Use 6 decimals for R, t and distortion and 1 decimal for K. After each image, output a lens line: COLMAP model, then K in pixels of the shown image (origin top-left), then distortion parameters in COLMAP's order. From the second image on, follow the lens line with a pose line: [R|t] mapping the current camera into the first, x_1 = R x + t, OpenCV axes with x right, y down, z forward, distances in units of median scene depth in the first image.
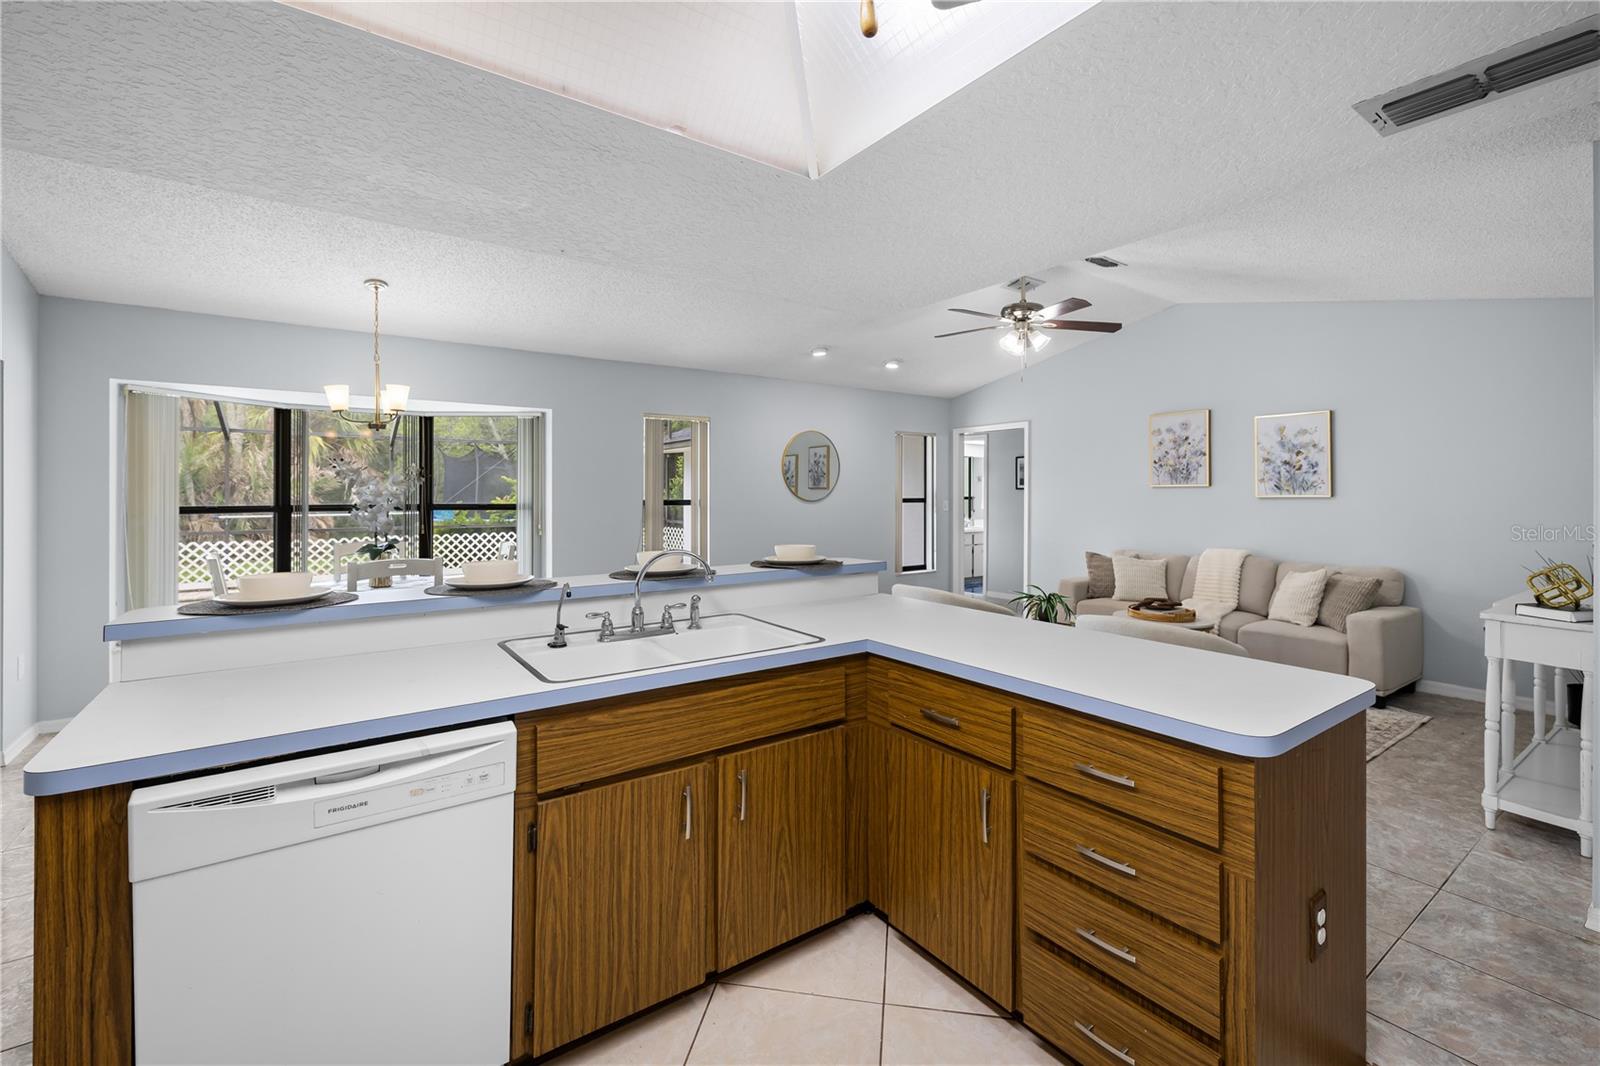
lens RADIAL K [[685.3, 0, 801.8], [0, 685.3, 485.8], [0, 0, 1]] dist [0.000271, -0.000142]
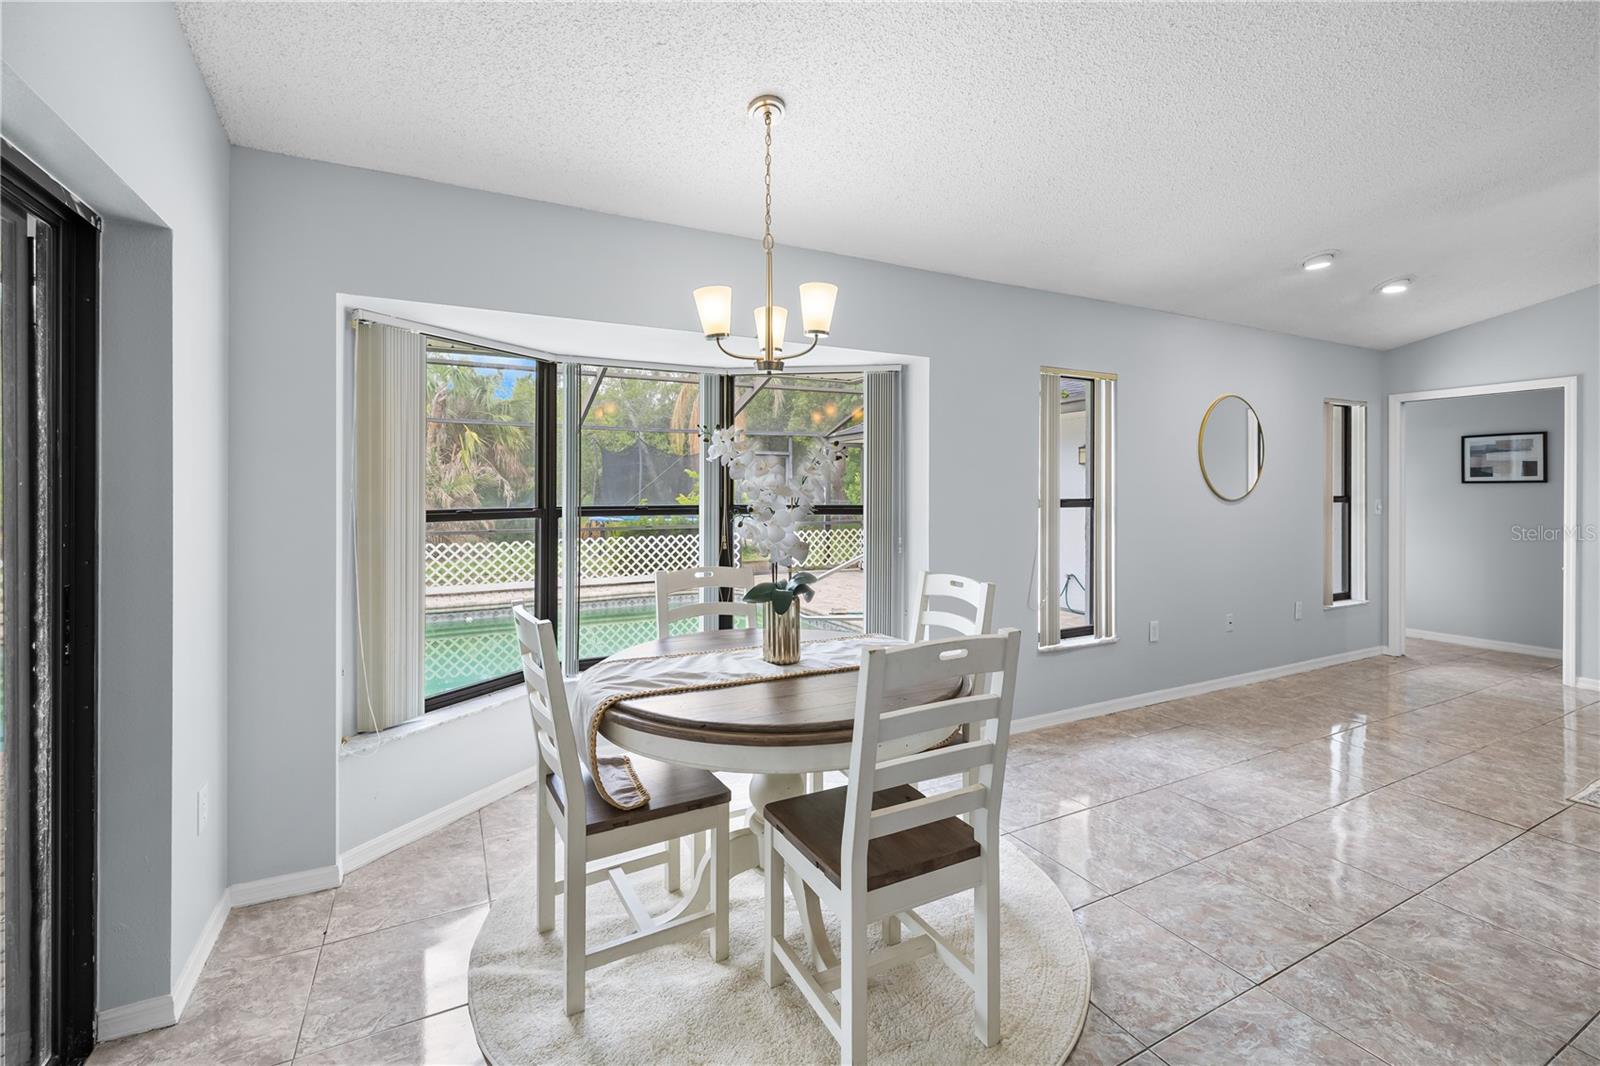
lens RADIAL K [[692.7, 0, 800.1], [0, 692.7, 481.8], [0, 0, 1]] dist [0.001266, 0.000308]
pose [[0.990298, -0.003466, -0.138917, -0.370283], [0.003229, 0.999993, -0.001936, 0.004243], [0.138922, 0.001469, 0.990302, 0.324278]]
